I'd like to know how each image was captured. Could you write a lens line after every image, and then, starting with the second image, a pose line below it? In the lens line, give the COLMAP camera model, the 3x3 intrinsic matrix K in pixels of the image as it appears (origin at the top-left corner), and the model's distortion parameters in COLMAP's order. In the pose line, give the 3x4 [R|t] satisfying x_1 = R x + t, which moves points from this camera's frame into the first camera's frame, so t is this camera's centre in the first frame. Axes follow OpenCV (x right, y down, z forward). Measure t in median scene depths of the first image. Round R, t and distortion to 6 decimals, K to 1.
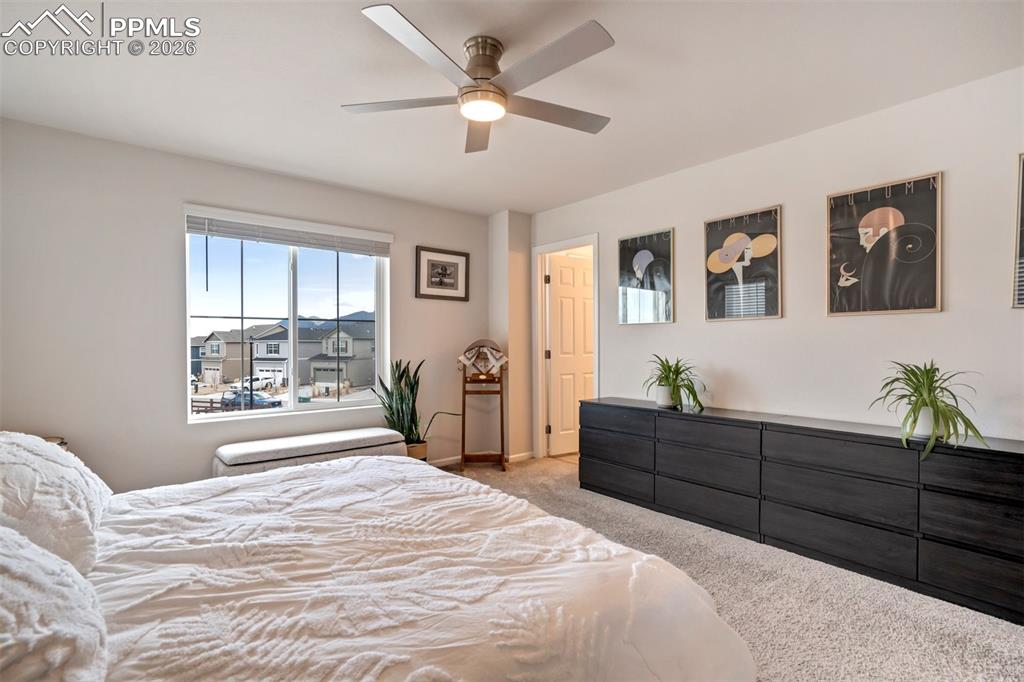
lens RADIAL K [[485.0, 0, 511.8], [0, 485.0, 345.1], [0, 0, 1]] dist [-0.029846, 0.013786]
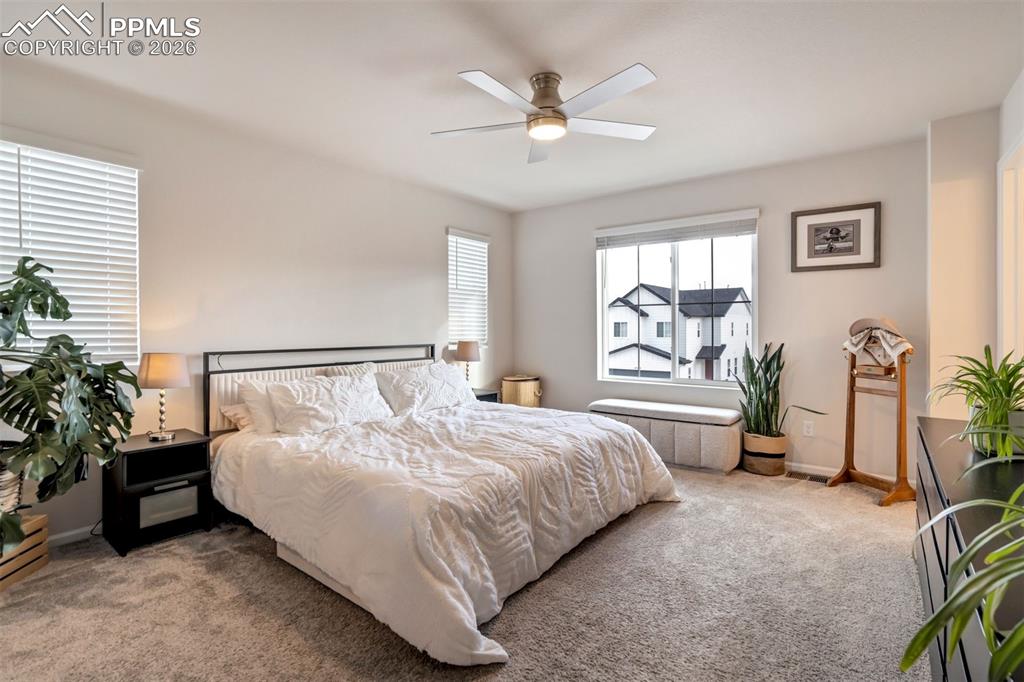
lens RADIAL K [[485.0, 0, 511.5], [0, 485.0, 332.8], [0, 0, 1]] dist [-0.029846, 0.013786]
pose [[0.221000, 0.010758, -0.975214, 0.520059], [-0.003135, 0.999942, 0.010320, 0.003609], [0.975269, 0.000776, 0.221021, 0.308195]]
